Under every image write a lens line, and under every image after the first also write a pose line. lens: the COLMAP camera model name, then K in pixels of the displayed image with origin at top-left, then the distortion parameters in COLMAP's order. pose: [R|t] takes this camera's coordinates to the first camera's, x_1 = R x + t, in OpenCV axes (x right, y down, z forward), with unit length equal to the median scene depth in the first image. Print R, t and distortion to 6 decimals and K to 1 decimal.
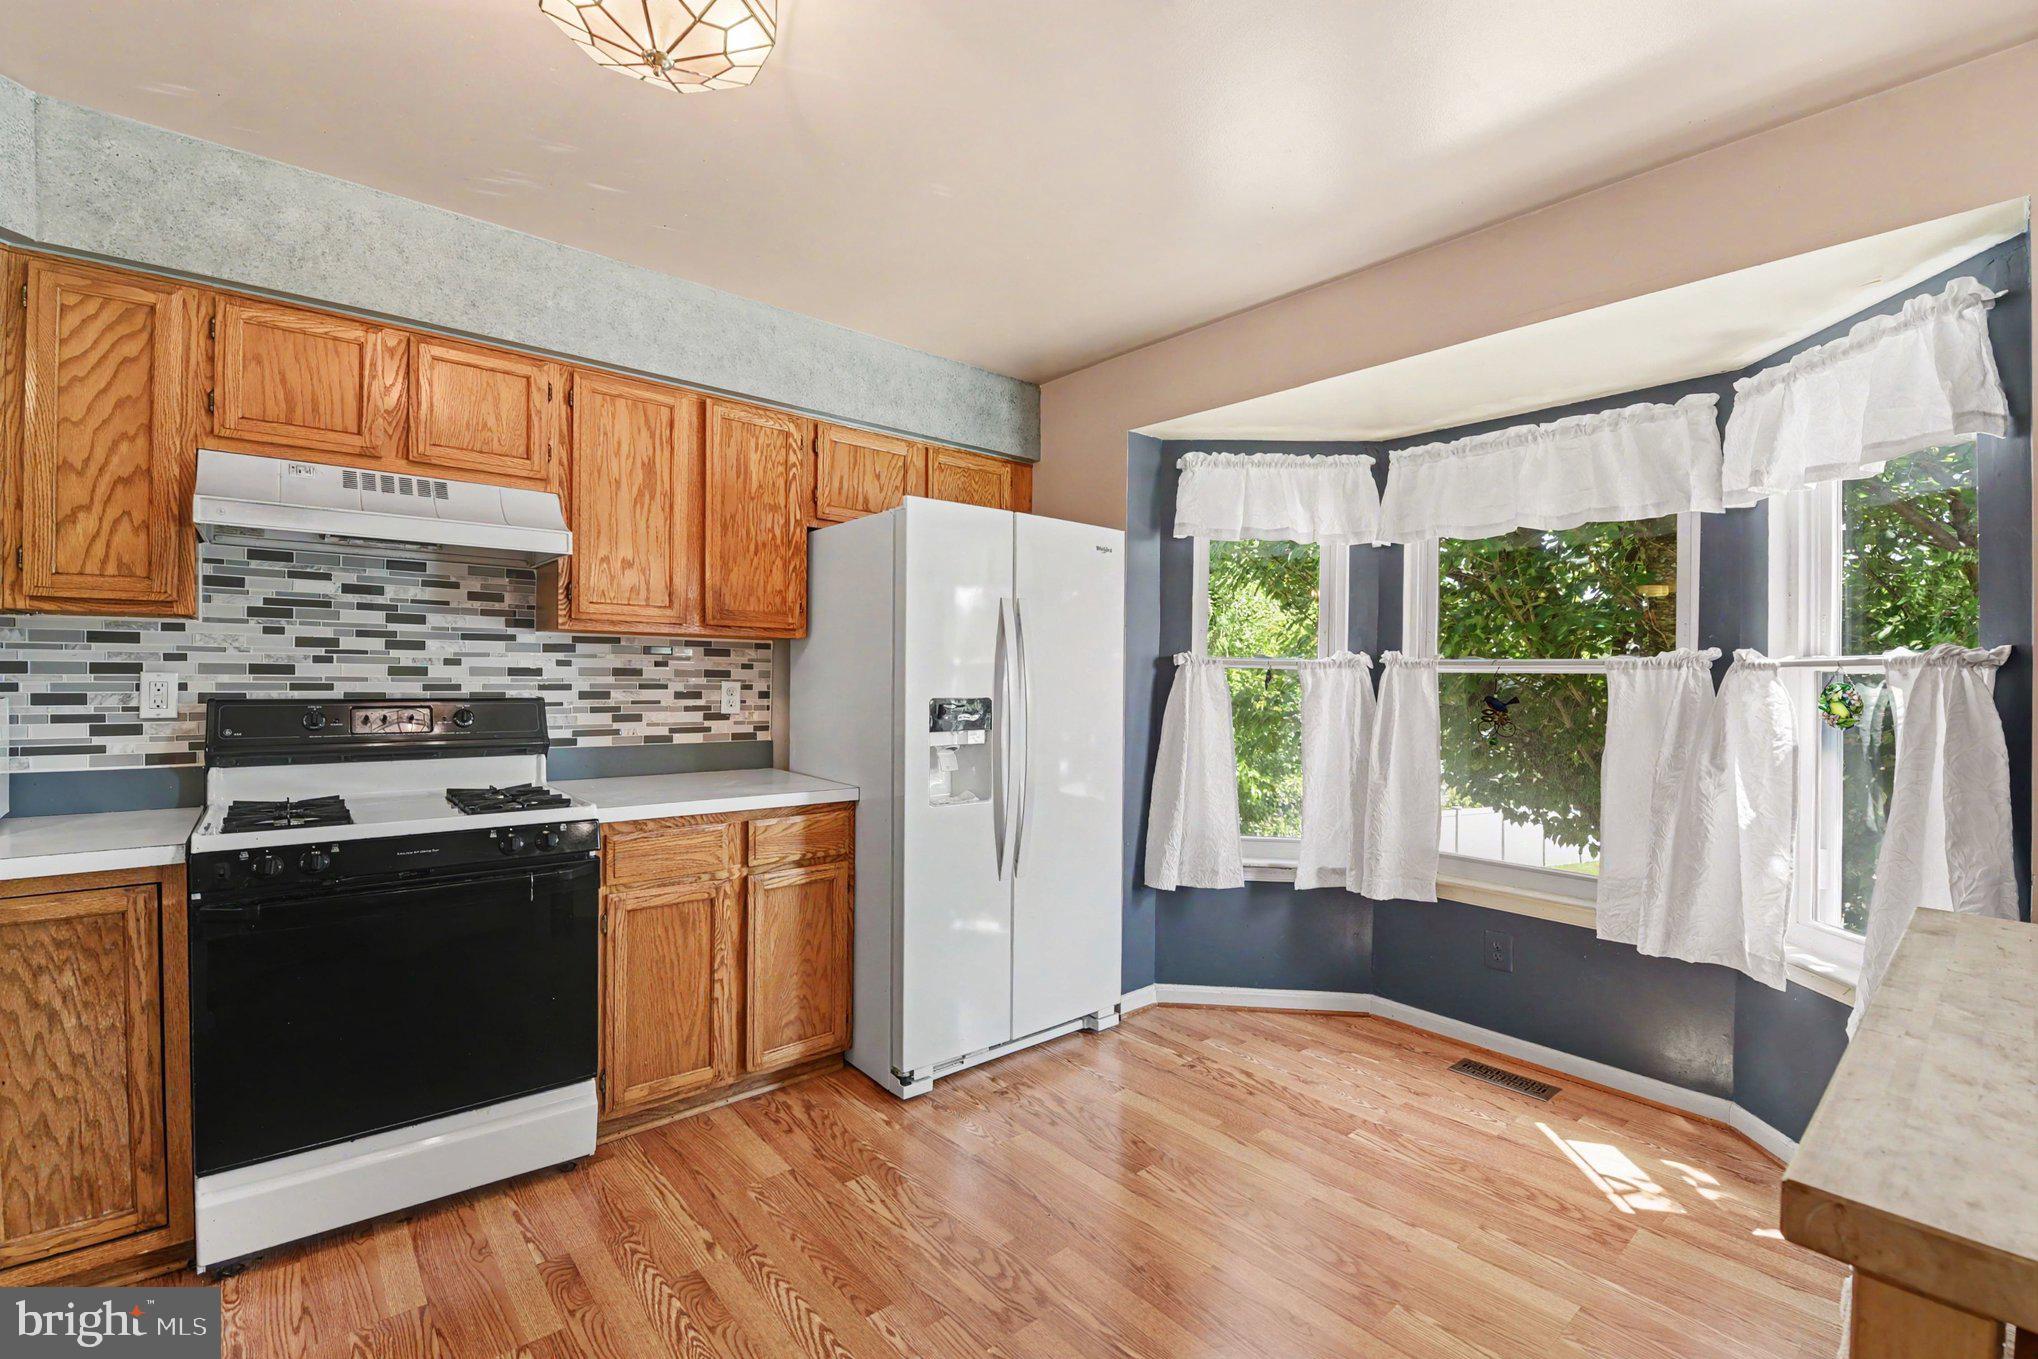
lens RADIAL K [[896.0, 0, 1021.6], [0, 896.0, 681.2], [0, 0, 1]] dist [0.009758, -0.001521]
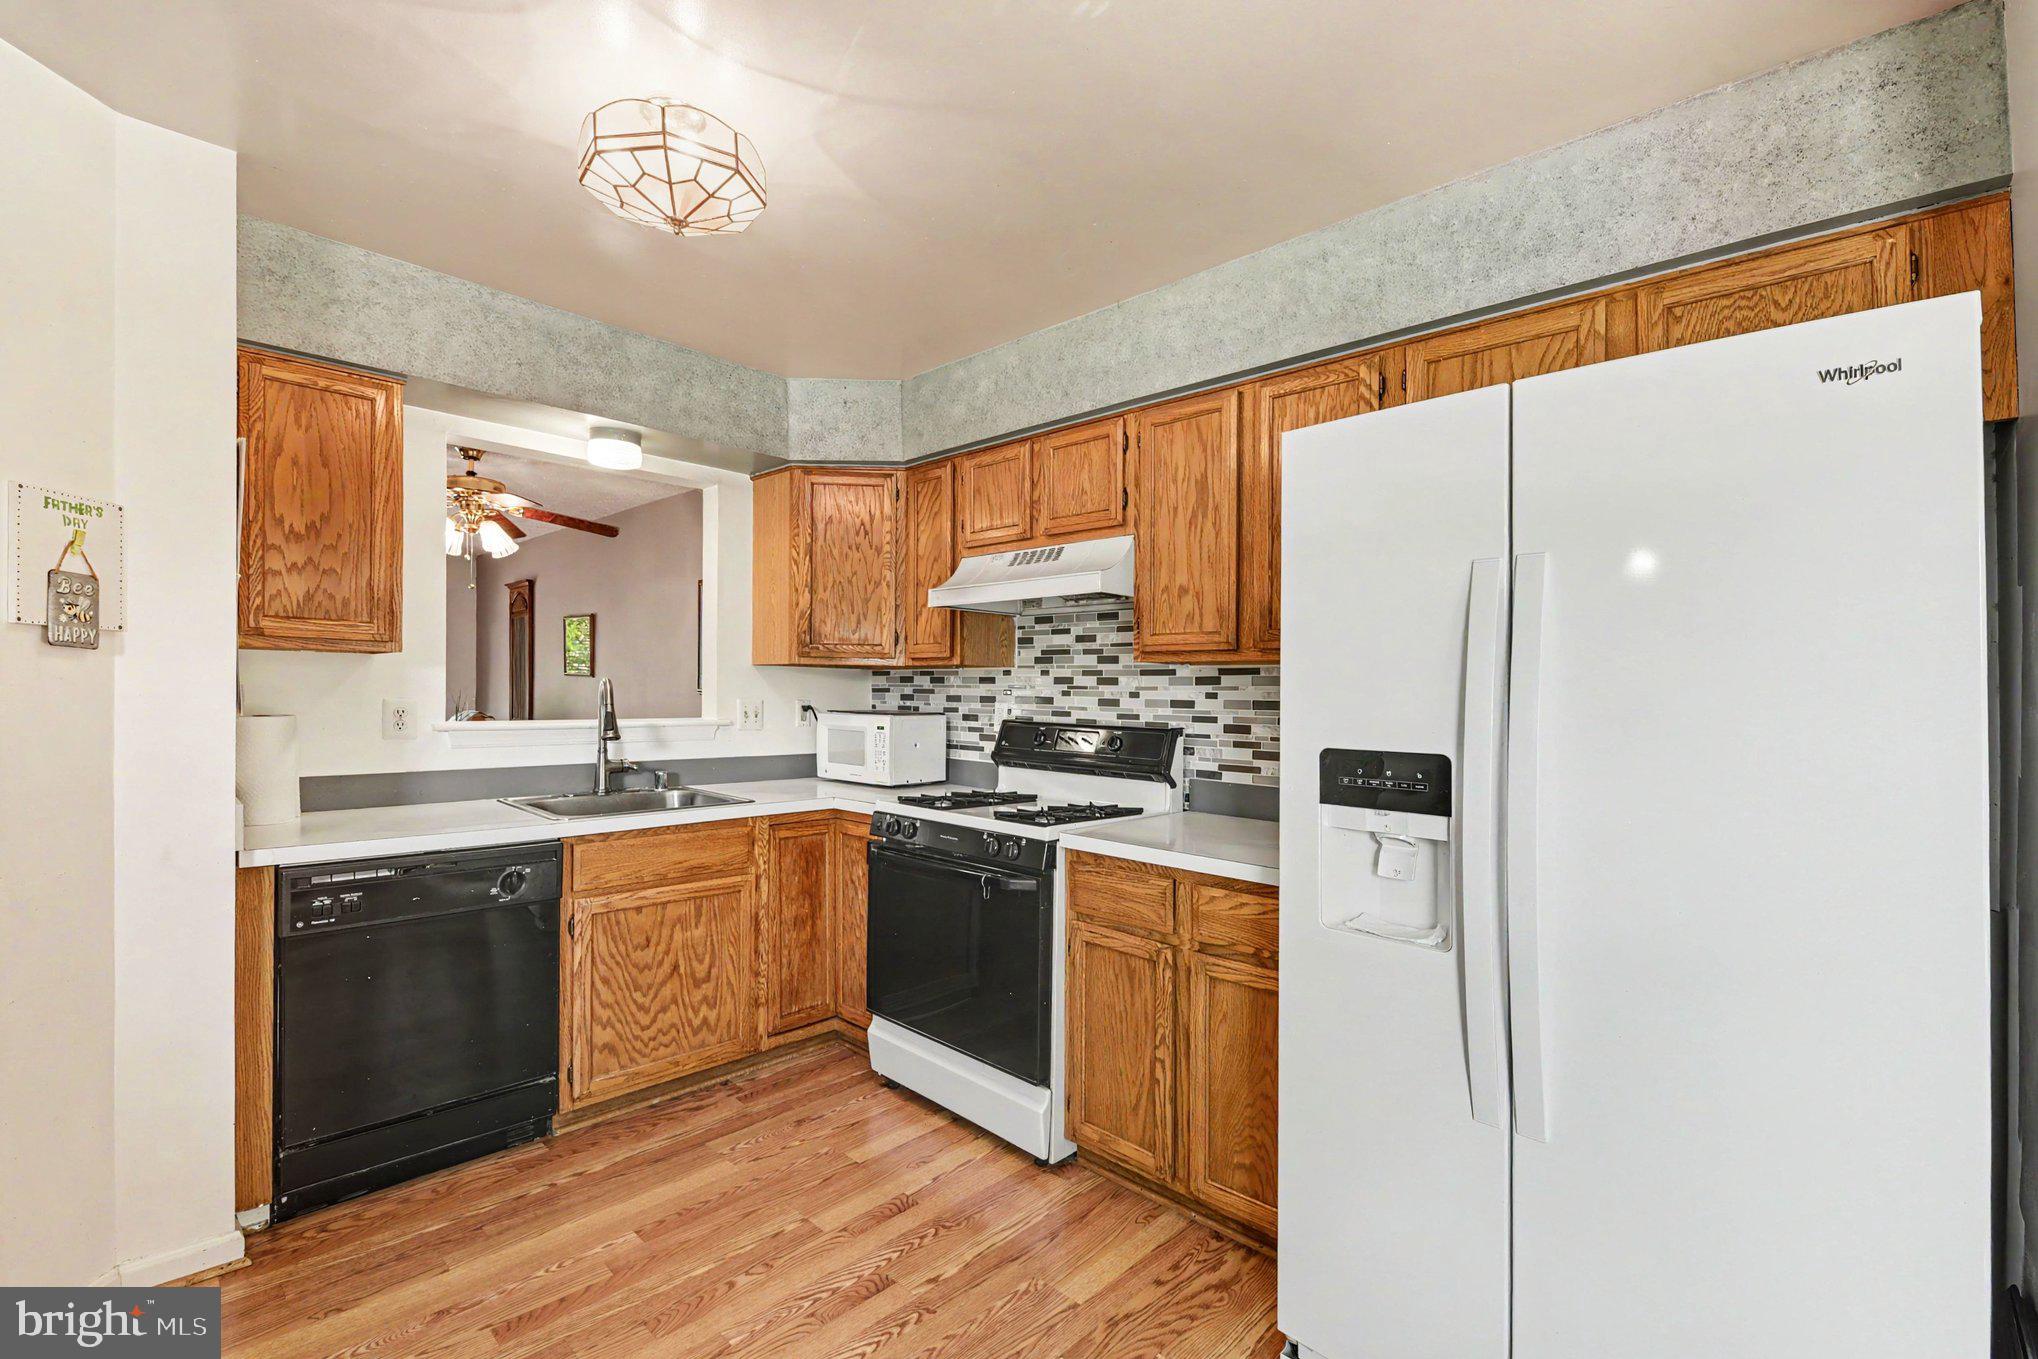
lens RADIAL K [[896.0, 0, 1012.3], [0, 896.0, 688.7], [0, 0, 1]] dist [0.009758, -0.001521]
pose [[0.097266, -0.015099, -0.995144, 0.480618], [-0.024599, 0.999543, -0.017570, -0.005213], [0.994954, 0.026189, 0.096850, 0.713071]]
